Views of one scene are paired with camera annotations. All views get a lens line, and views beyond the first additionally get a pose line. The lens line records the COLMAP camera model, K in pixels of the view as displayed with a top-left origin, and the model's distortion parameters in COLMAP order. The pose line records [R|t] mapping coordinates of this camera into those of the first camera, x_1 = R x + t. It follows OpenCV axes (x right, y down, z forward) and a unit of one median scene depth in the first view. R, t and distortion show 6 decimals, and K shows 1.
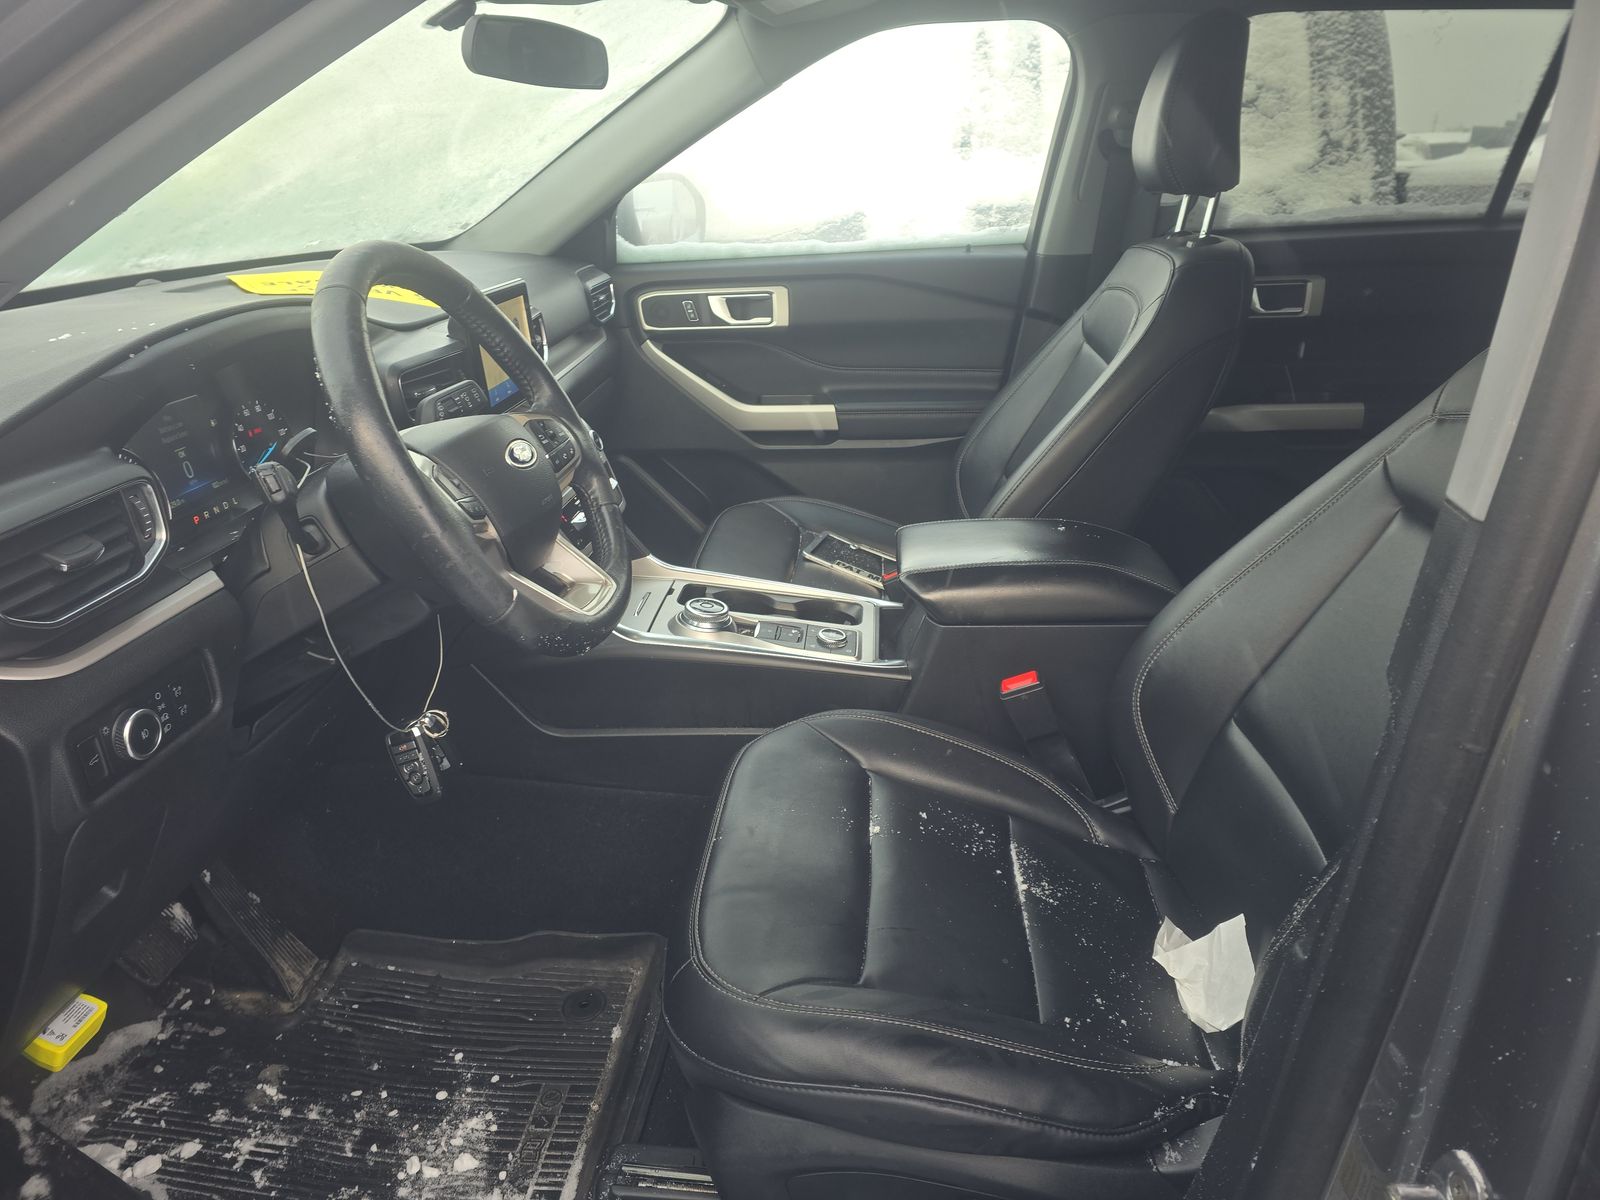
lens RADIAL K [[1051.8, 0, 791.9], [0, 1051.8, 606.2], [0, 0, 1]] dist [0.084411, -0.068143]
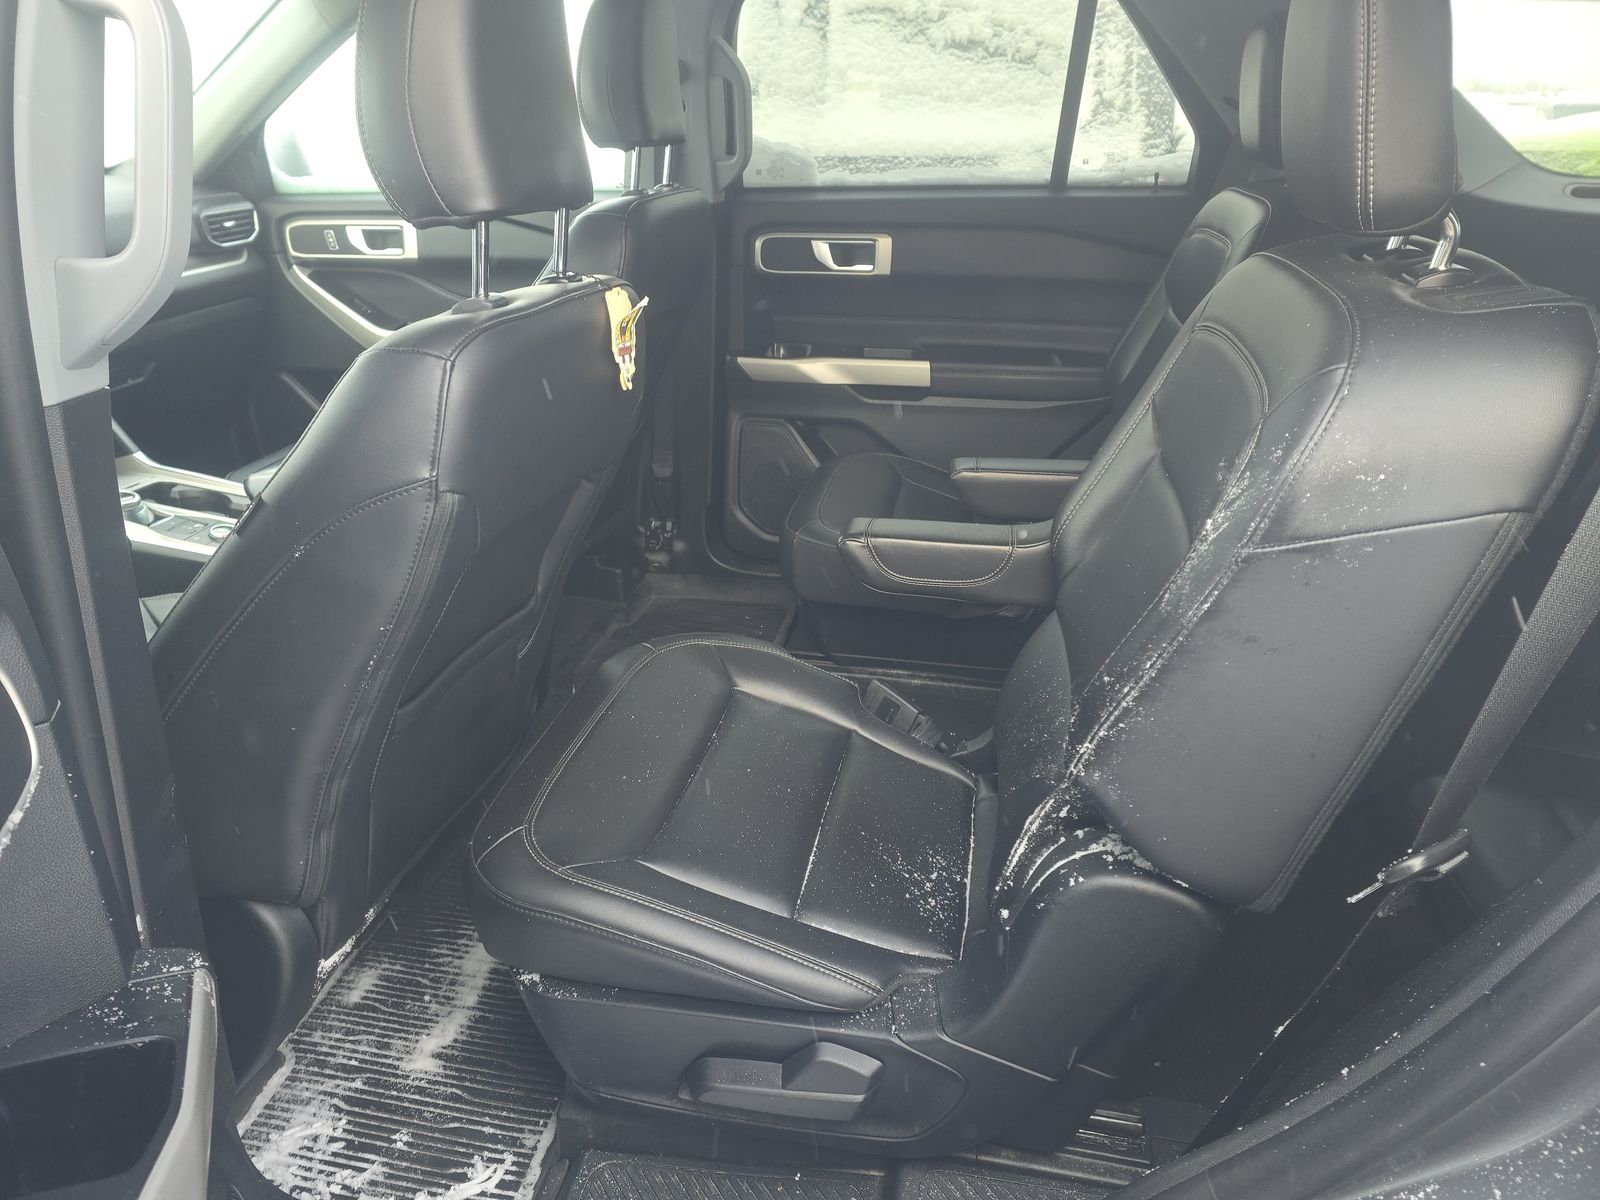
lens RADIAL K [[1068.0, 0, 800.0], [0, 1068.0, 600.0], [0, 0, 1]] dist [0.080063, -0.080647]
pose [[0.991667, 0.073505, -0.105799, 0.363609], [-0.069664, 0.996786, 0.039559, 0.005872], [0.108367, -0.031859, 0.993600, -0.037565]]
